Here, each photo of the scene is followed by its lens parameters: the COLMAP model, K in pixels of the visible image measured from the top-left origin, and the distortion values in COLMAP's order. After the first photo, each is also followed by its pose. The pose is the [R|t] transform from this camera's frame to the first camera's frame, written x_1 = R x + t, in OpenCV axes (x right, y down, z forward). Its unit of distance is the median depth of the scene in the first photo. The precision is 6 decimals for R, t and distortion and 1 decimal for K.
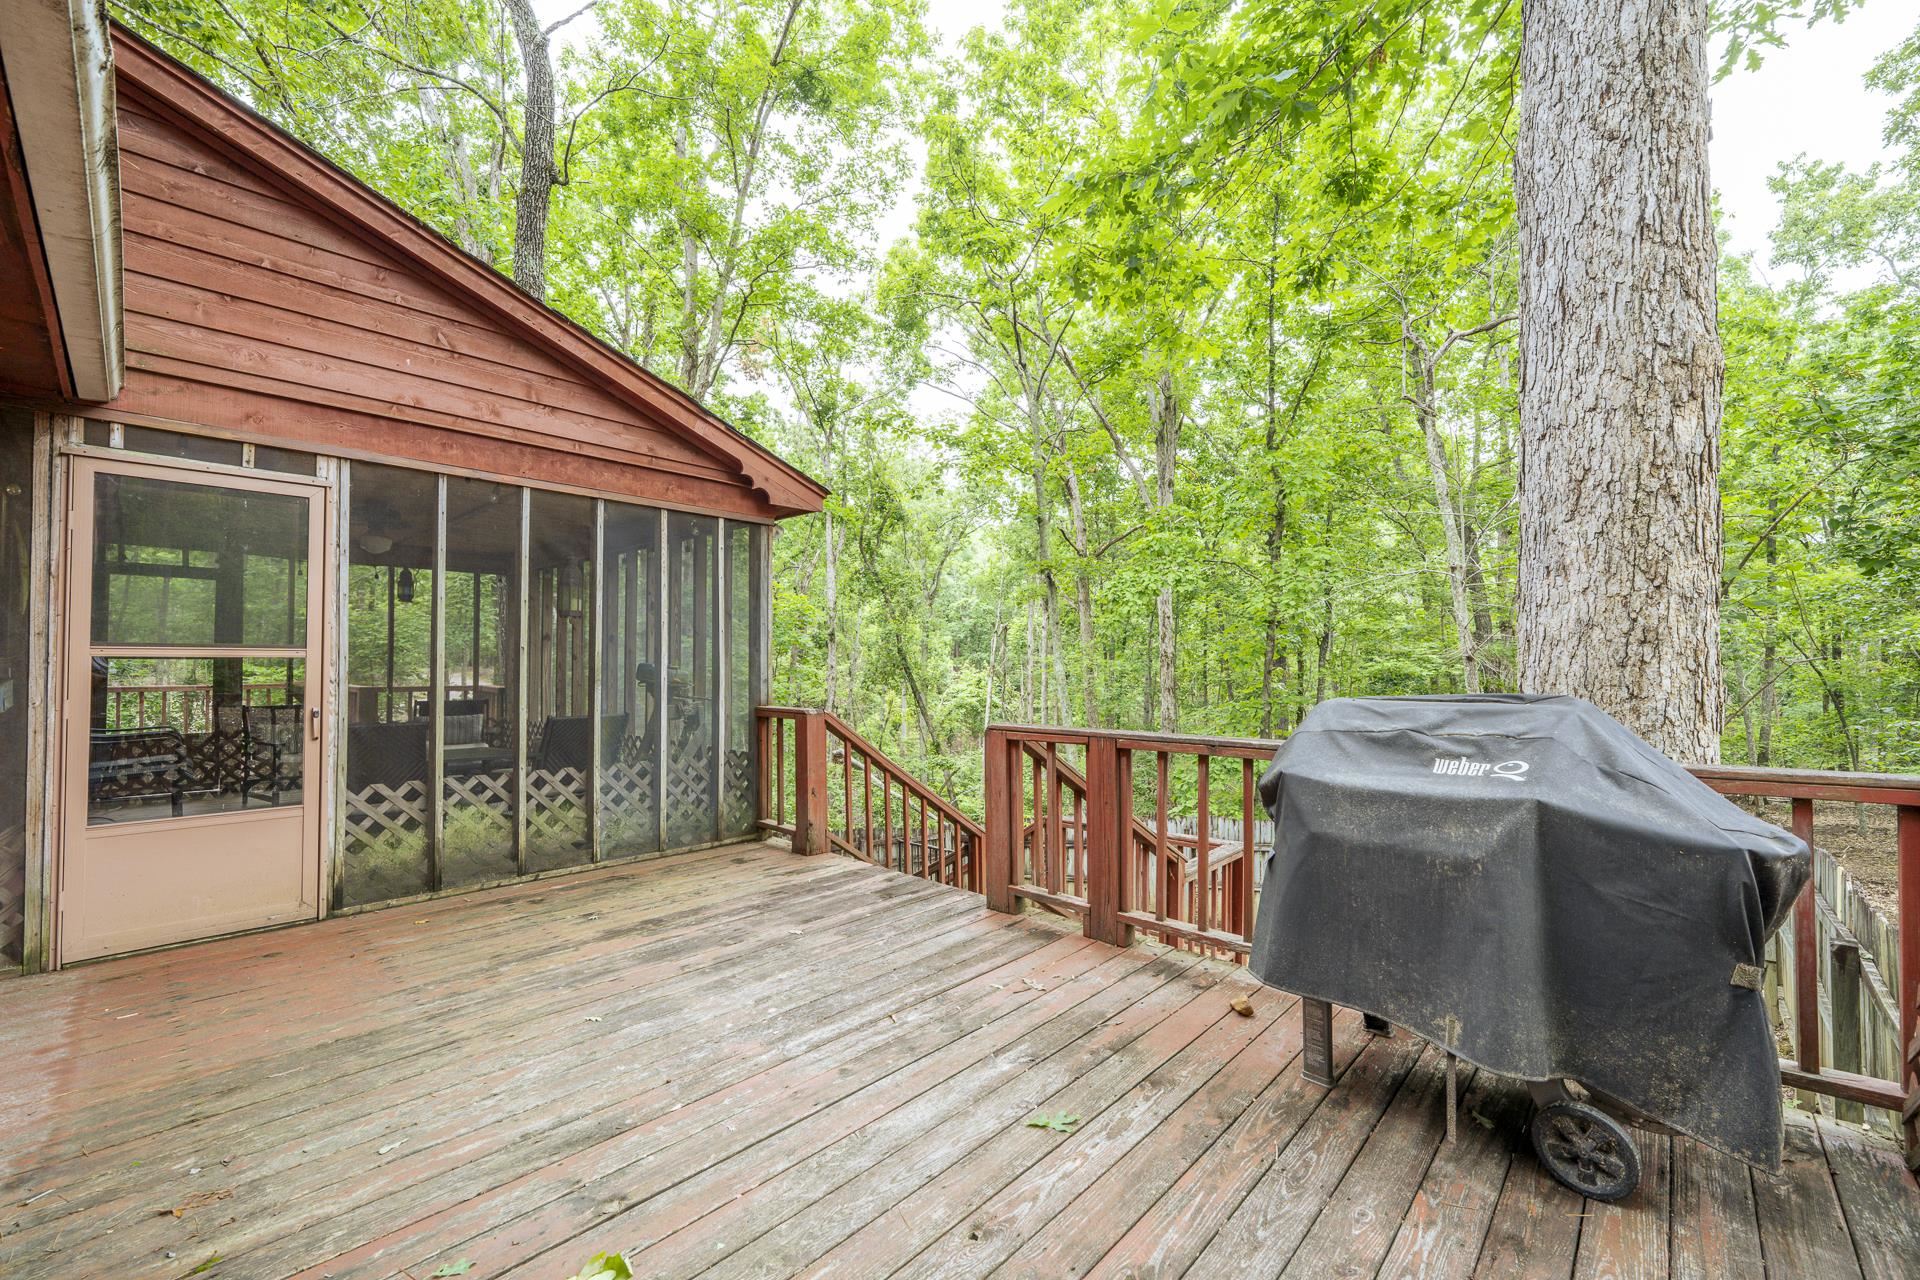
lens RADIAL K [[771.5, 0, 949.0], [0, 771.5, 645.7], [0, 0, 1]] dist [-0.001706, -0.000116]
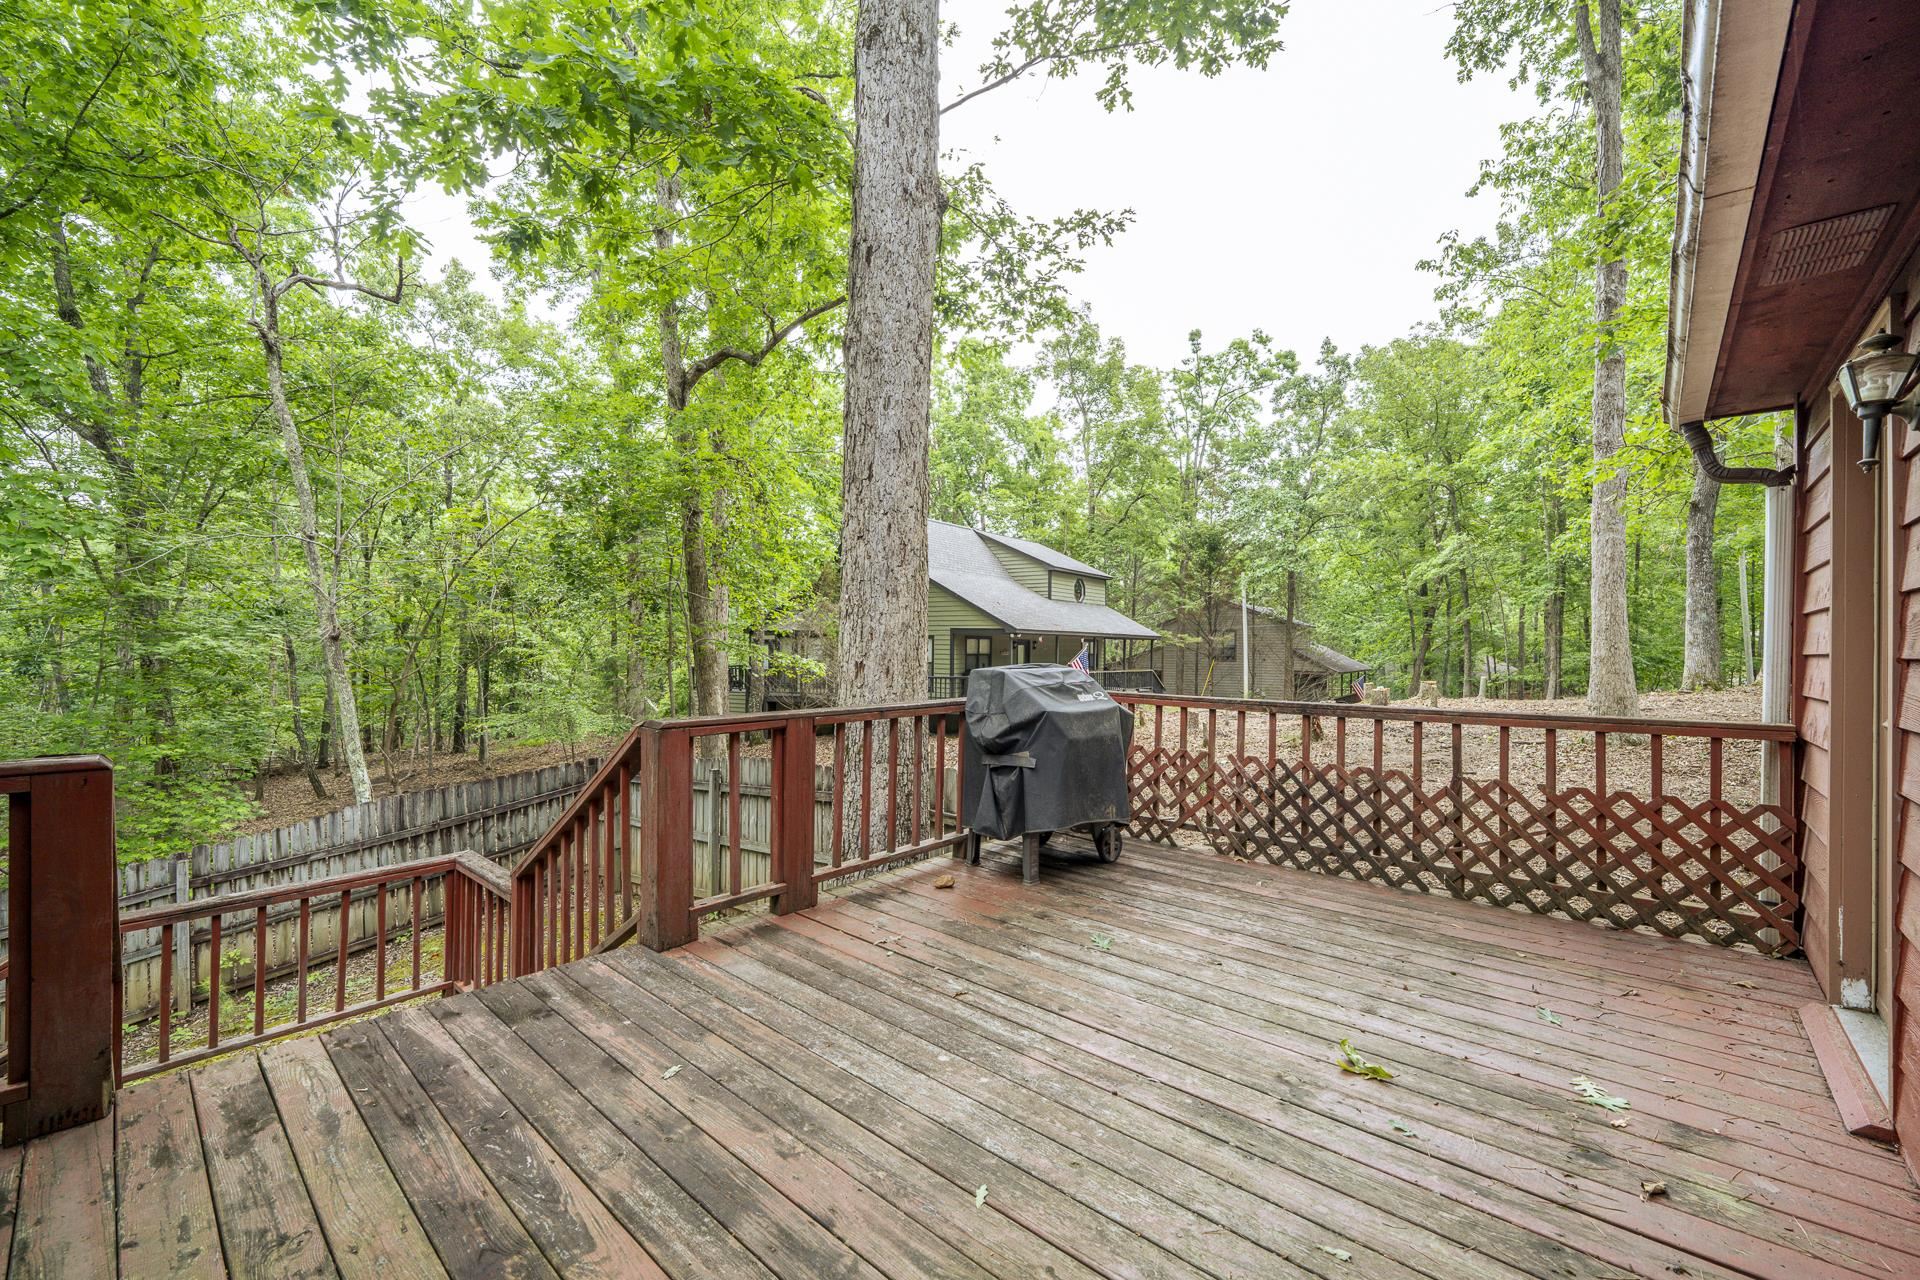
lens RADIAL K [[771.5, 0, 949.0], [0, 771.5, 645.7], [0, 0, 1]] dist [-0.001706, -0.000116]
pose [[-0.011398, 0.001696, 0.999934, -0.928676], [-0.027679, 0.999615, -0.002011, 0.016799], [-0.999552, -0.027700, -0.011347, 0.873745]]
